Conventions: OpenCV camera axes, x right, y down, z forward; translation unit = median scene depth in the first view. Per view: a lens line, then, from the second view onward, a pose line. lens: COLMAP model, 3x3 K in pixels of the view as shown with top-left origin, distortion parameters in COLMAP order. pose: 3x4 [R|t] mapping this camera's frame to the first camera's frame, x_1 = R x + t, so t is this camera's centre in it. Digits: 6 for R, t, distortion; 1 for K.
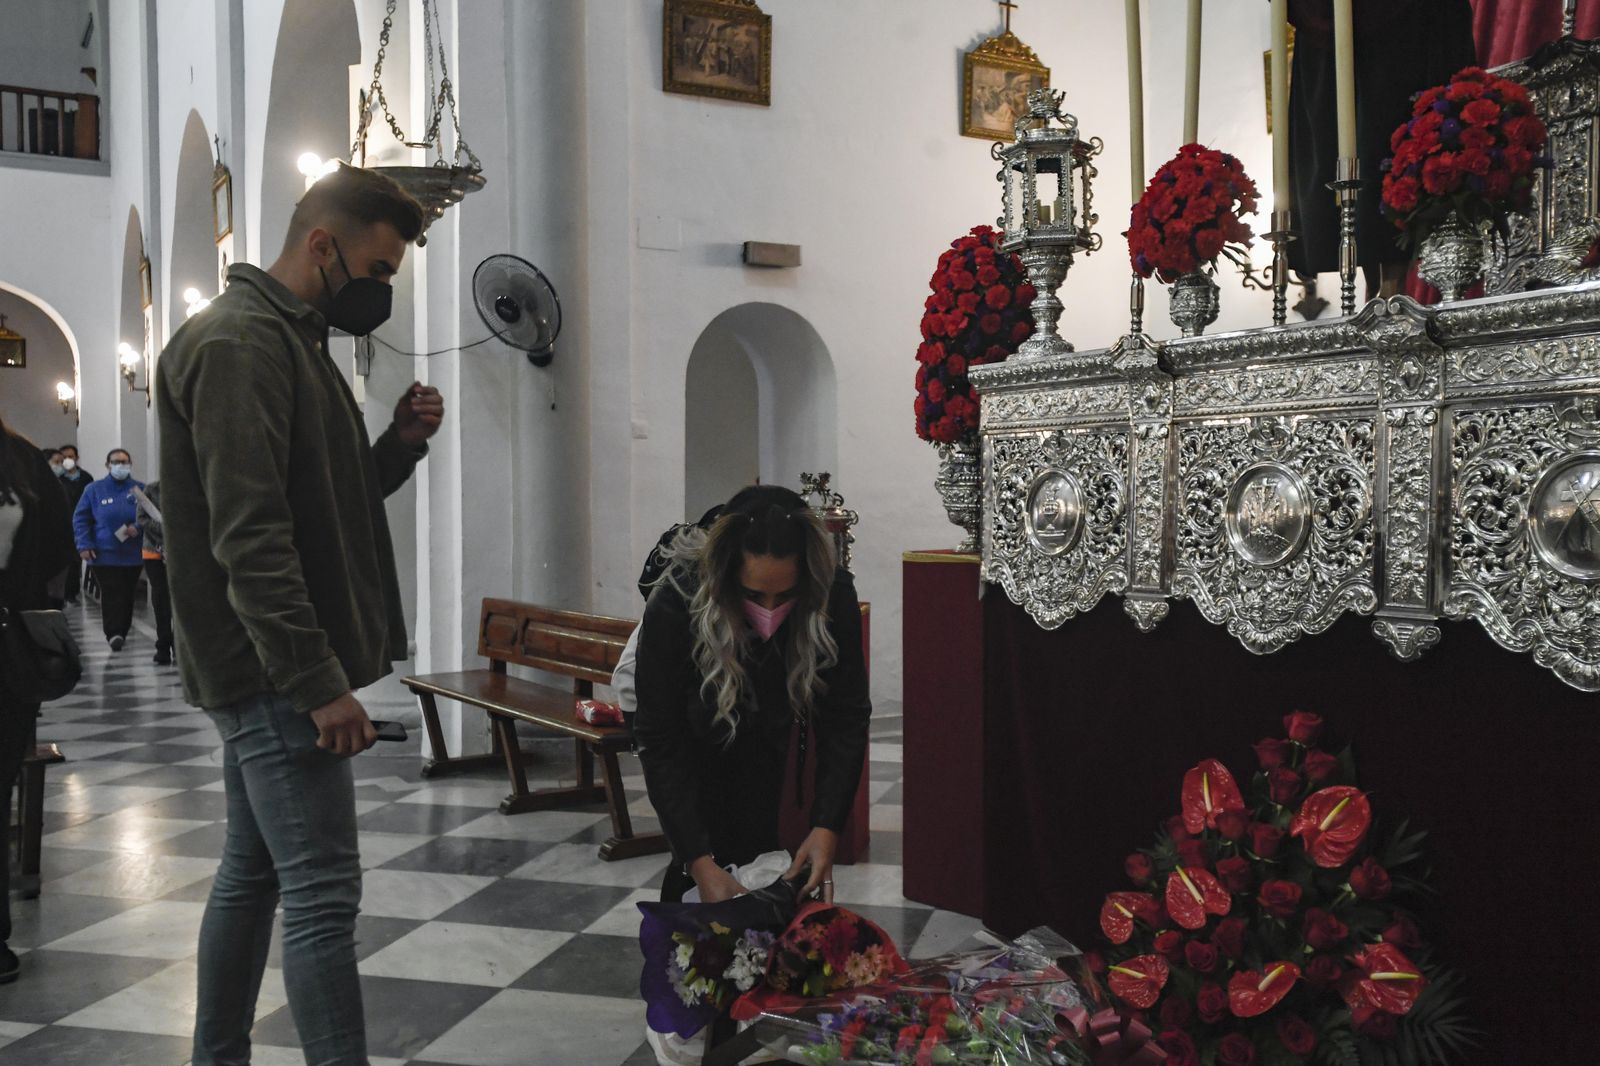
lens RADIAL K [[1458.6, 0, 785.7], [0, 1458.6, 529.4], [0, 0, 1]] dist [-0.010038, 0.078251]
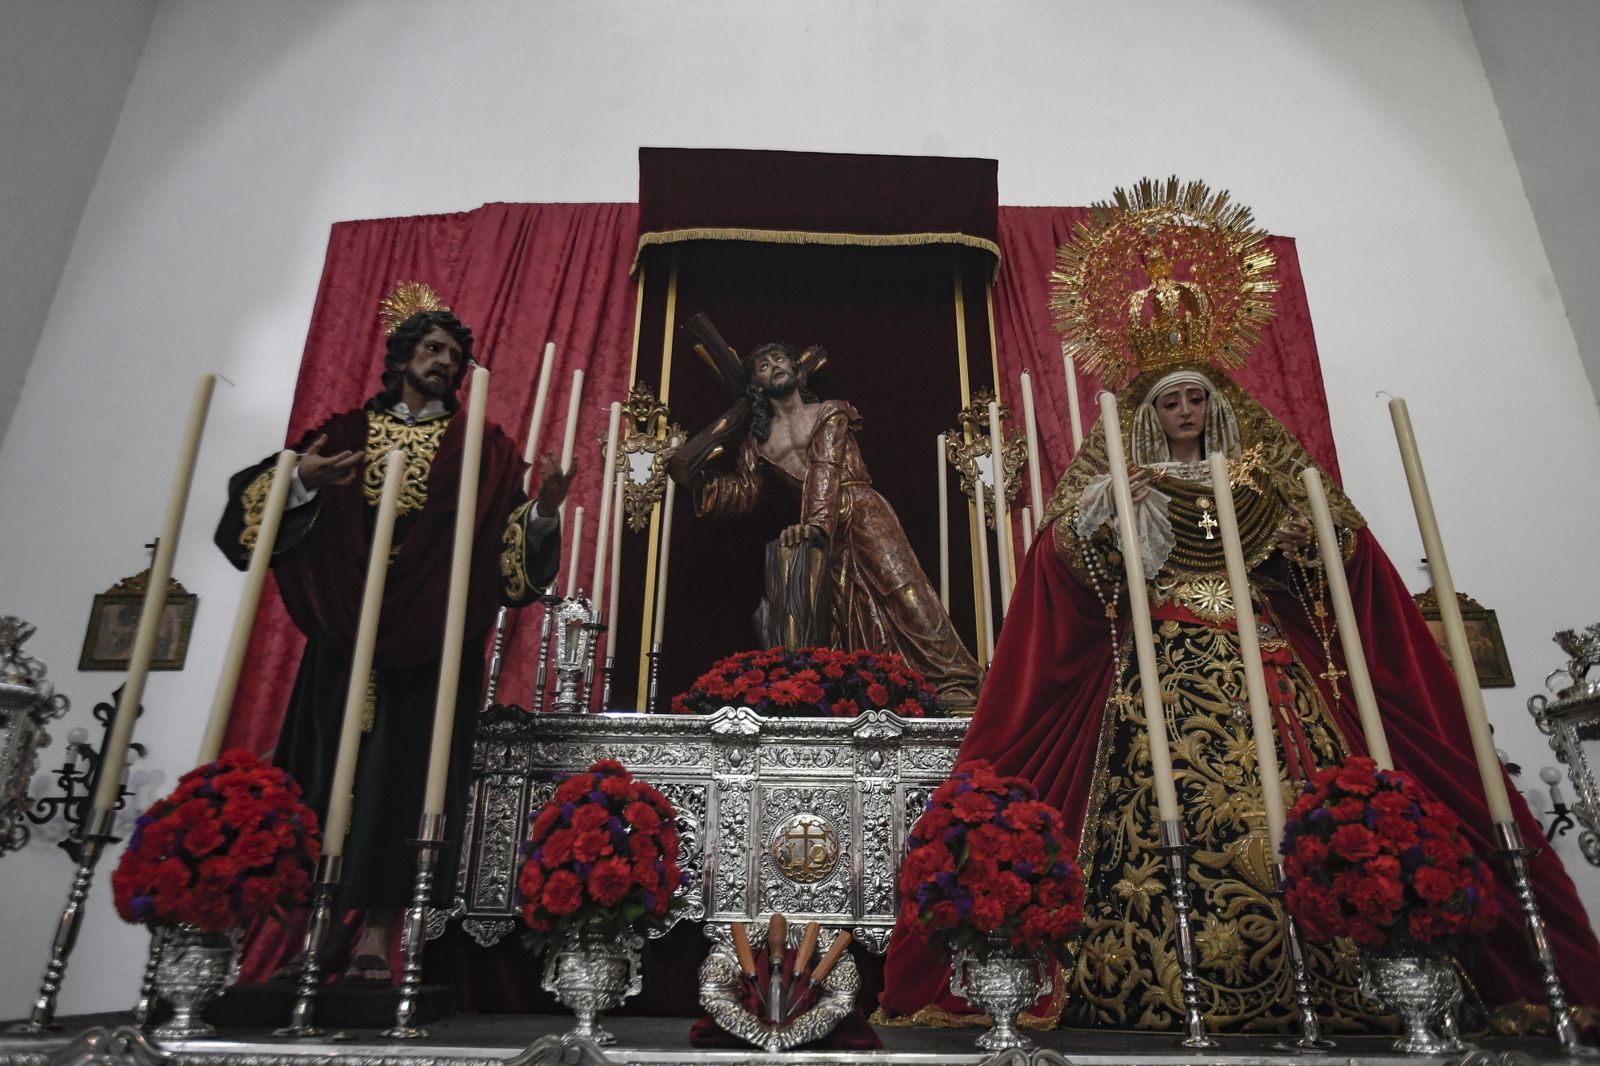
lens RADIAL K [[1027.5, 0, 788.5], [0, 1027.5, 529.7], [0, 0, 1]] dist [-0.065985, 0.058481]
pose [[0.504350, 0.347547, 0.790470, -0.028887], [0.003876, 0.914505, -0.404555, -0.091918], [-0.863491, 0.207101, 0.459883, 0.283836]]
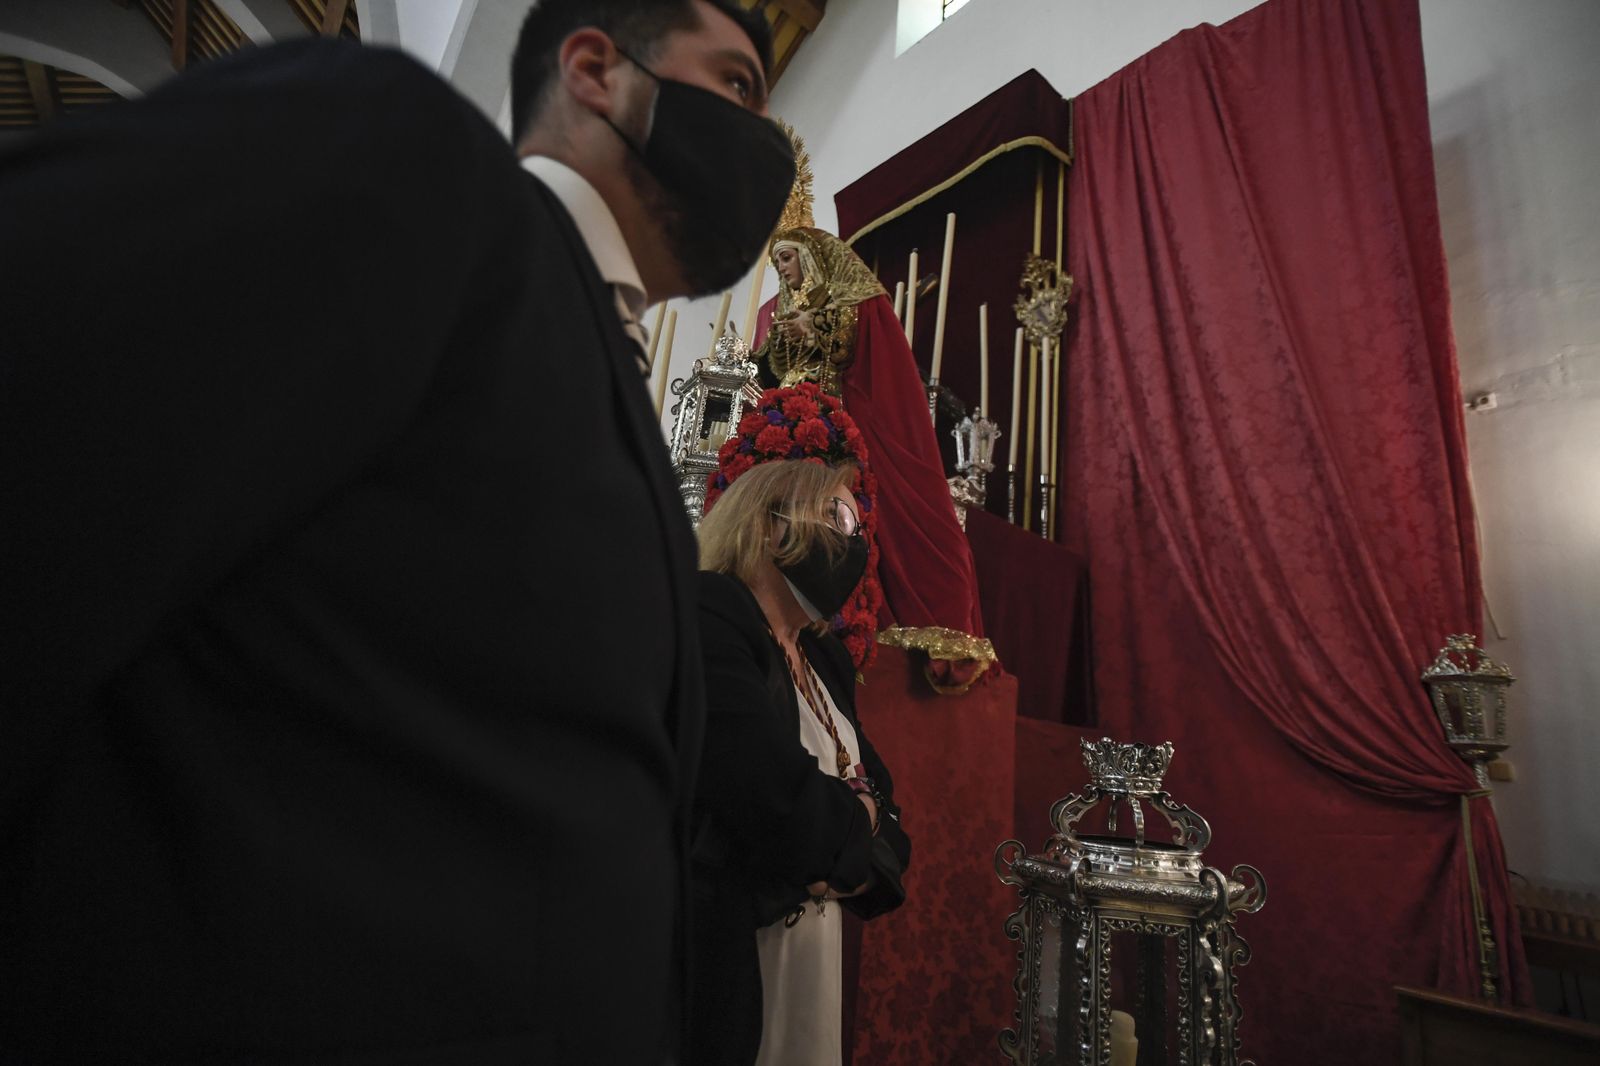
lens RADIAL K [[786.7, 0, 799.3], [0, 786.7, 524.6], [0, 0, 1]] dist [-0.082325, 0.037129]
pose [[0.980809, 0.153166, 0.120640, 0.397359], [-0.109380, 0.944474, -0.309847, 0.000126], [-0.161400, 0.290705, 0.943102, -0.133687]]
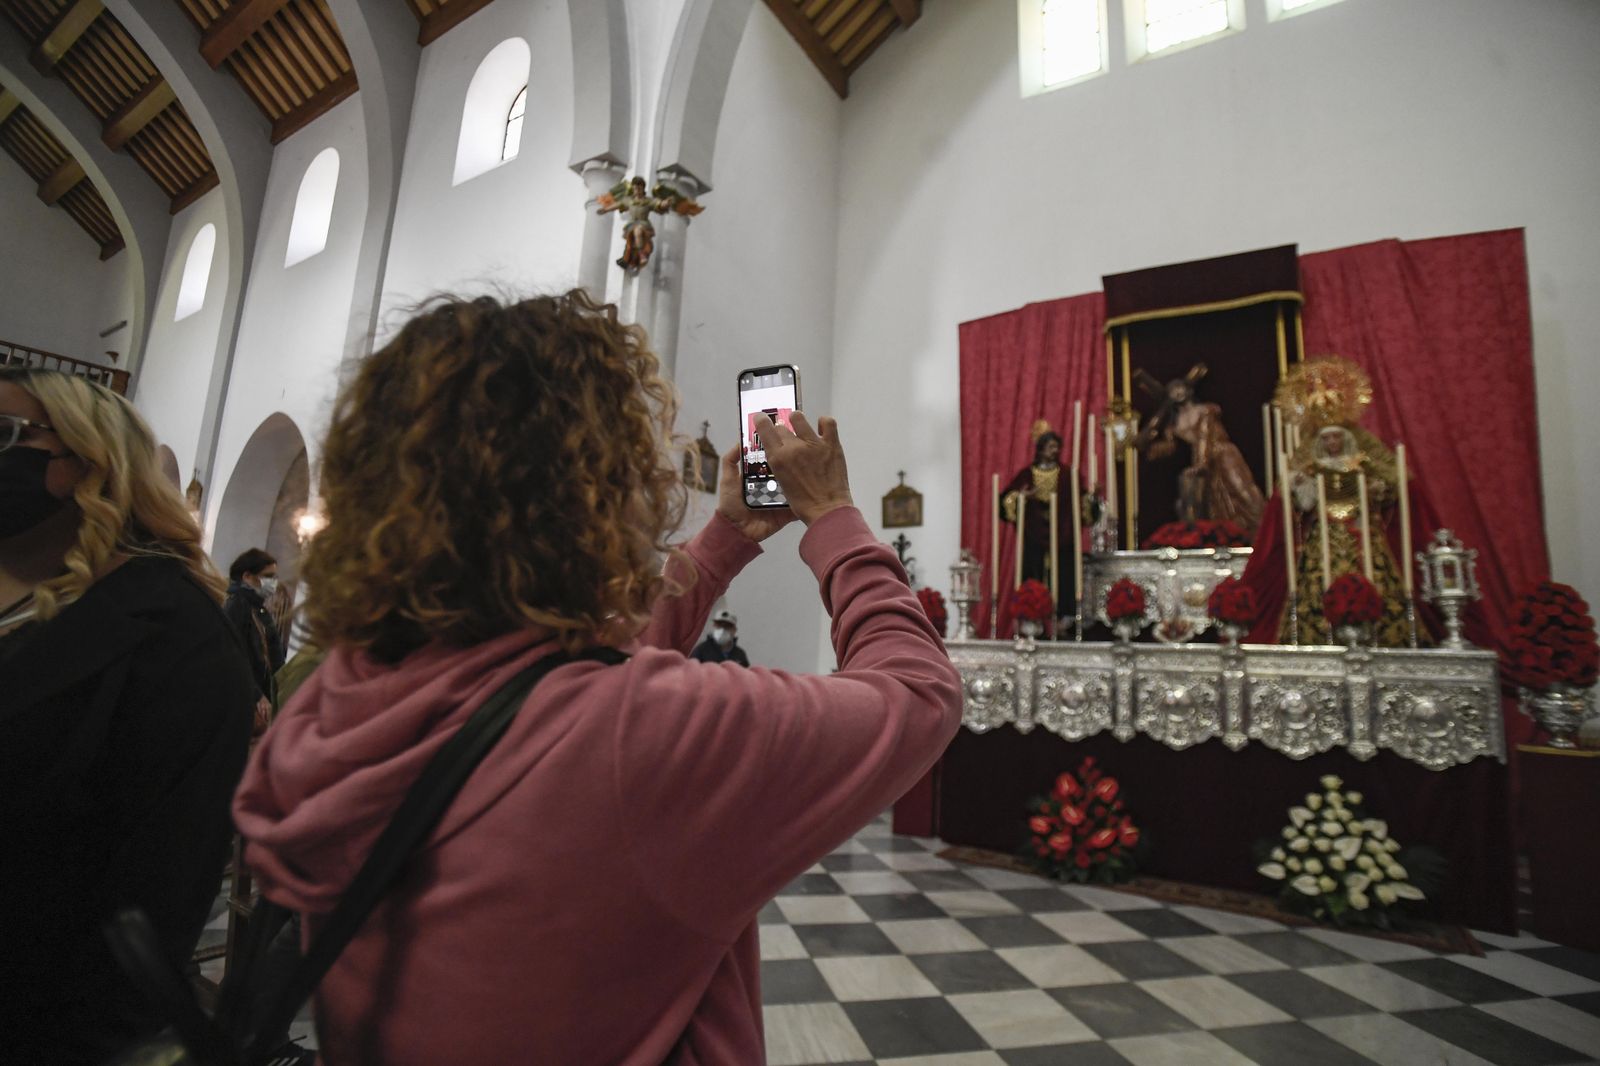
lens RADIAL K [[786.7, 0, 799.3], [0, 786.7, 524.6], [0, 0, 1]] dist [-0.082325, 0.037129]
pose [[0.876857, 0.120941, 0.465290, -0.609110], [-0.039198, 0.982603, -0.181533, -0.029309], [-0.479151, 0.140940, 0.866343, -0.169554]]
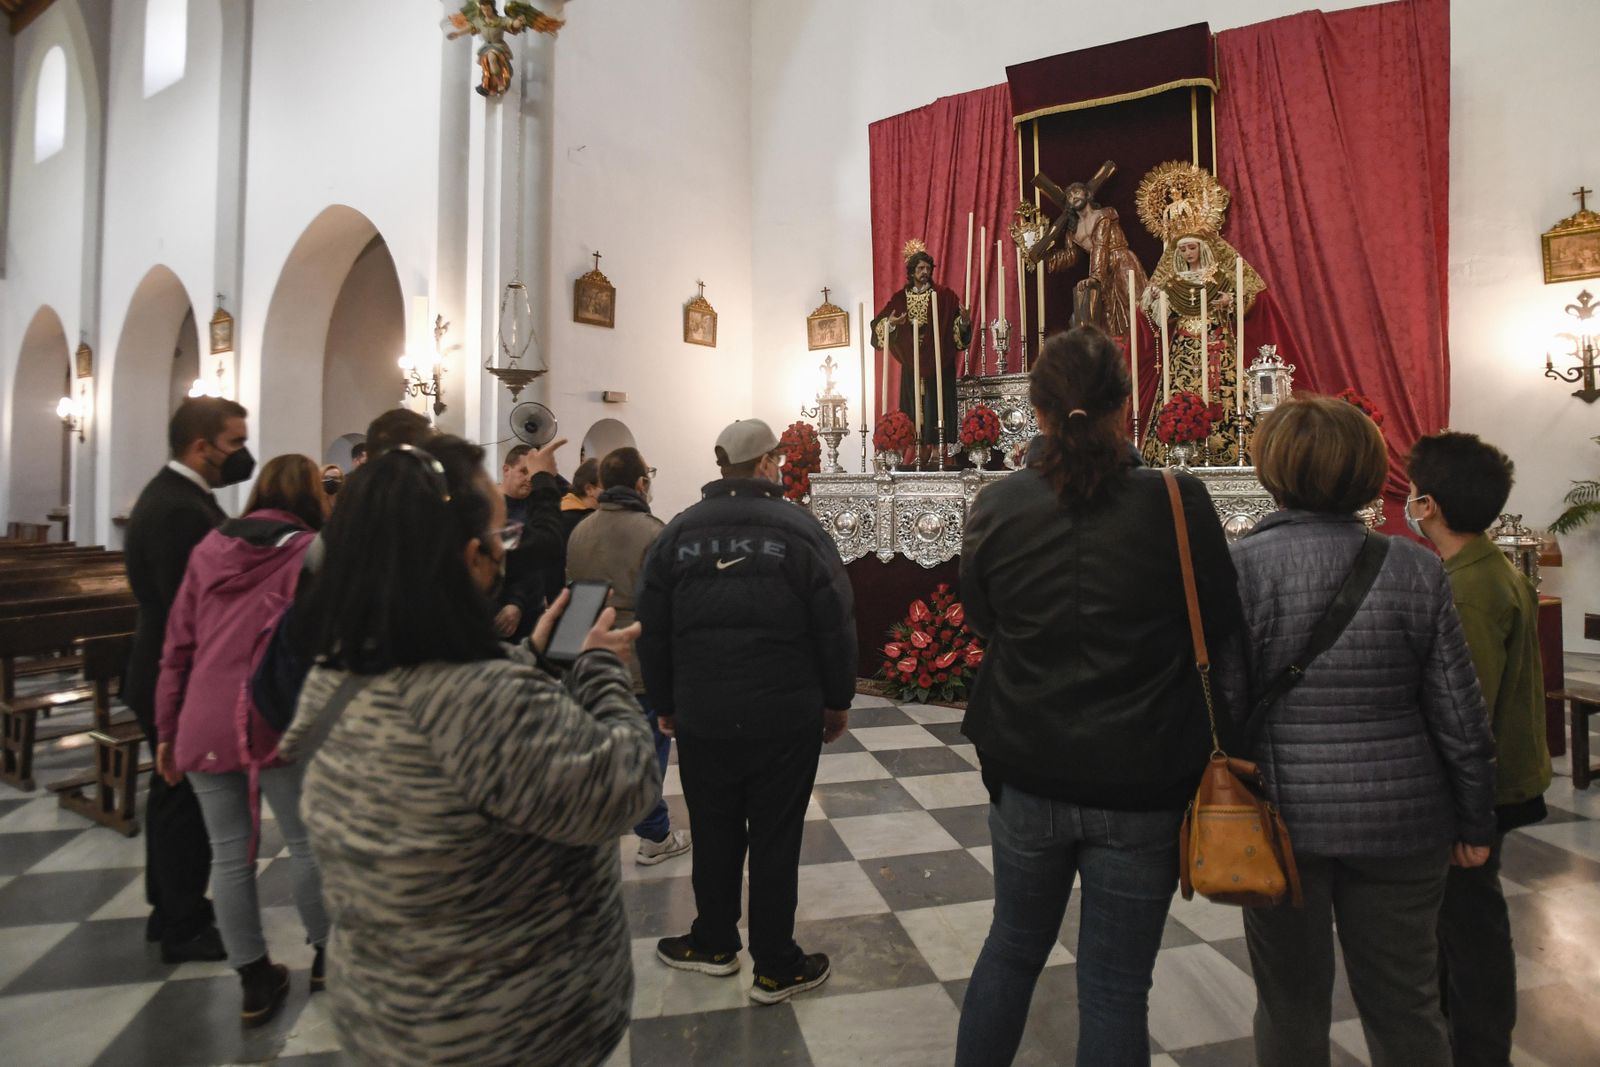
lens RADIAL K [[913.0, 0, 799.2], [0, 913.0, 451.6], [0, 0, 1]] dist [-0.085401, 0.039777]
pose [[0.889167, 0.011873, 0.457430, -0.499162], [0.013883, 0.998503, -0.052903, -0.041914], [-0.457373, 0.053390, 0.887671, -0.413753]]
